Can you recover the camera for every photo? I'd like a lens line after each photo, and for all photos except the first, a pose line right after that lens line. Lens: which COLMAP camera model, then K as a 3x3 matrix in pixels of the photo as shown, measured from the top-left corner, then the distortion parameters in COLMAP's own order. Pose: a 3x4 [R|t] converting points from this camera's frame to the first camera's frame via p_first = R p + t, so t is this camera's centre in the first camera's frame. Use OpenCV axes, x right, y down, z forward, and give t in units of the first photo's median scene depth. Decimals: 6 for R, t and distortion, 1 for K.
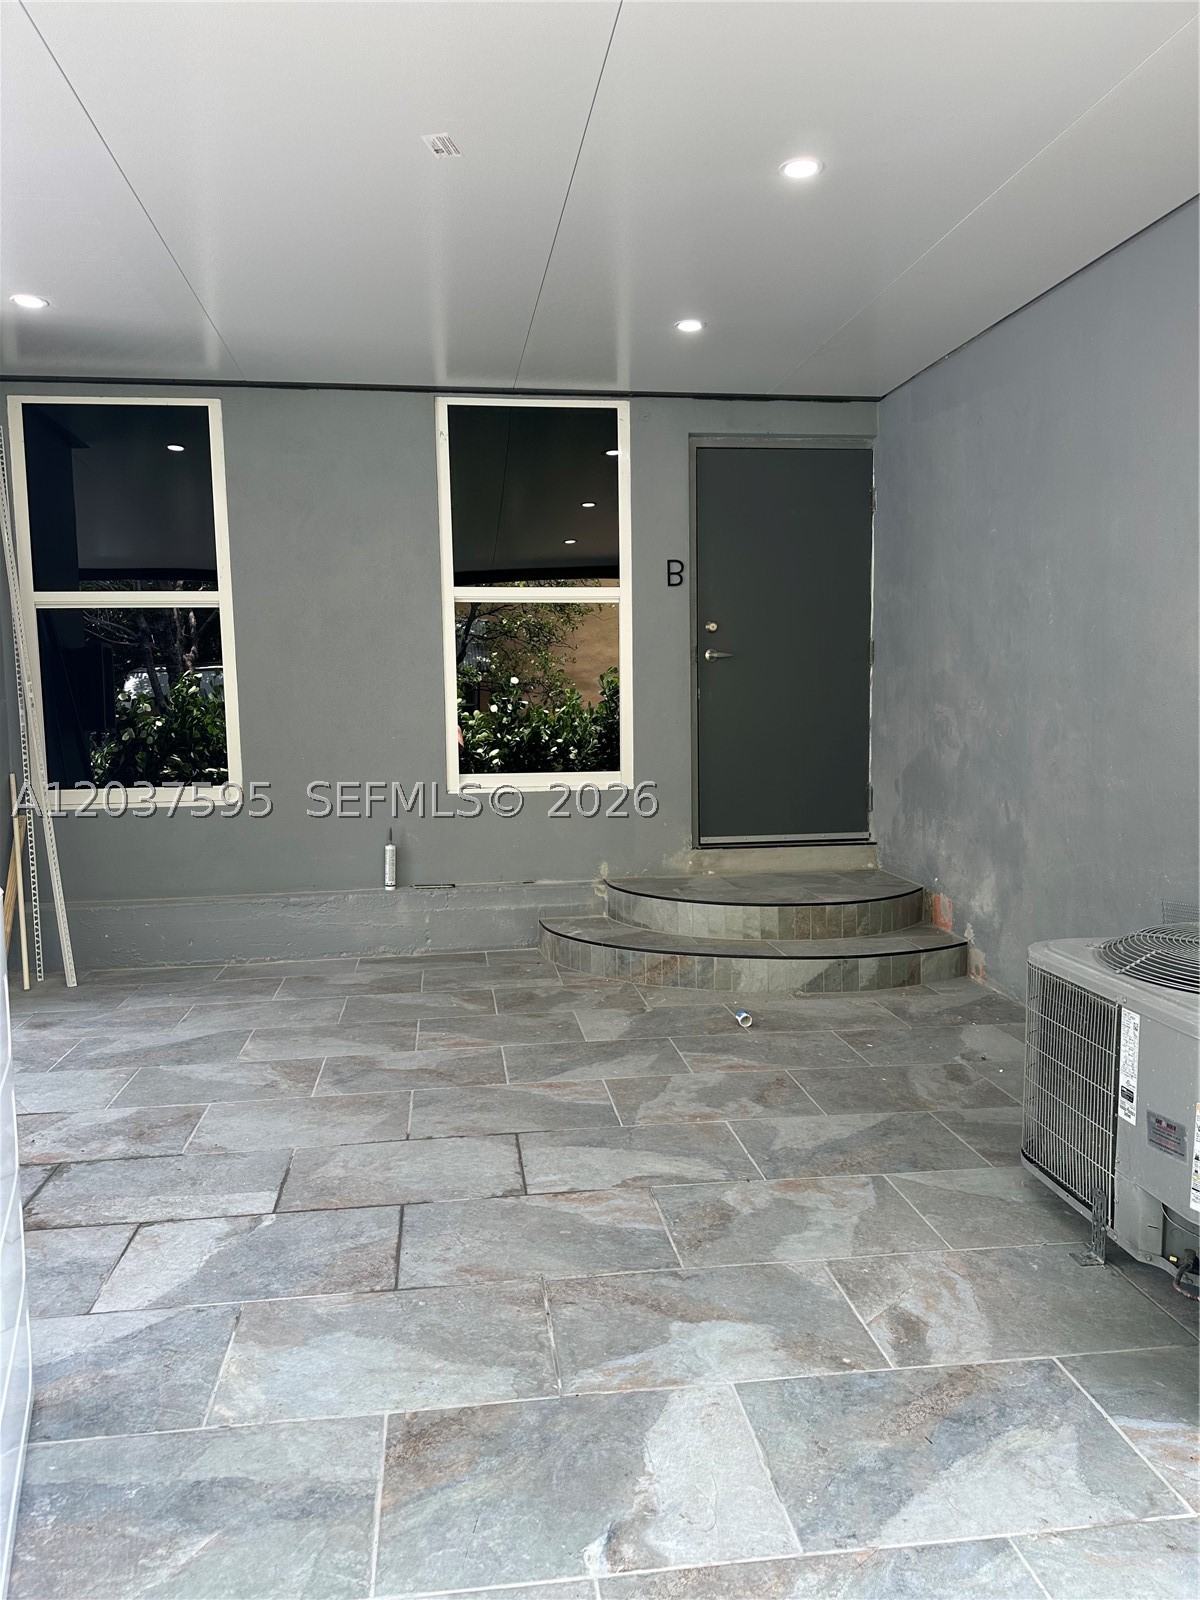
lens RADIAL K [[1132.0, 0, 600.0], [0, 1132.0, 800.0], [0, 0, 1]] dist [0.118014, -0.149650]
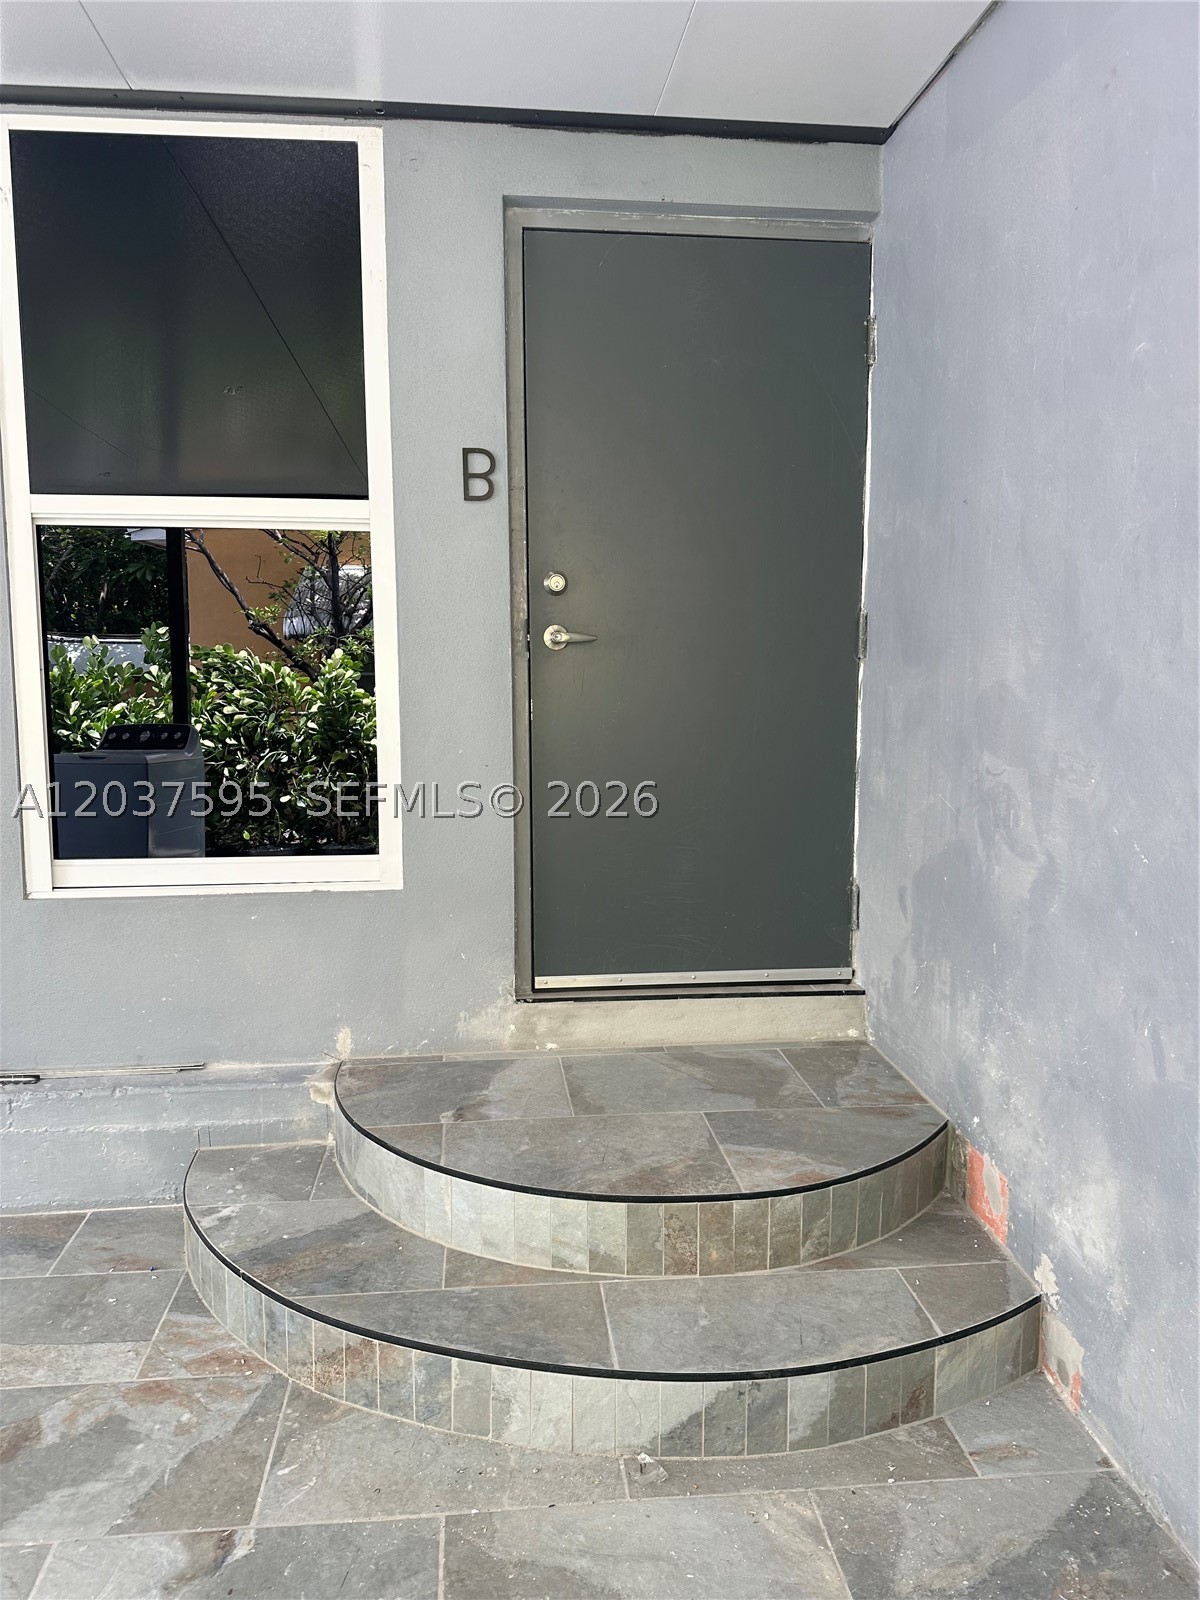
lens RADIAL K [[1143.1, 0, 600.0], [0, 1143.1, 800.0], [0, 0, 1]] dist [0.081871, -0.153588]
pose [[0.999527, 0.017289, -0.025424, 0.139726], [-0.016408, 0.999272, 0.034449, -0.074139], [0.026001, -0.034016, 0.999083, 0.492295]]
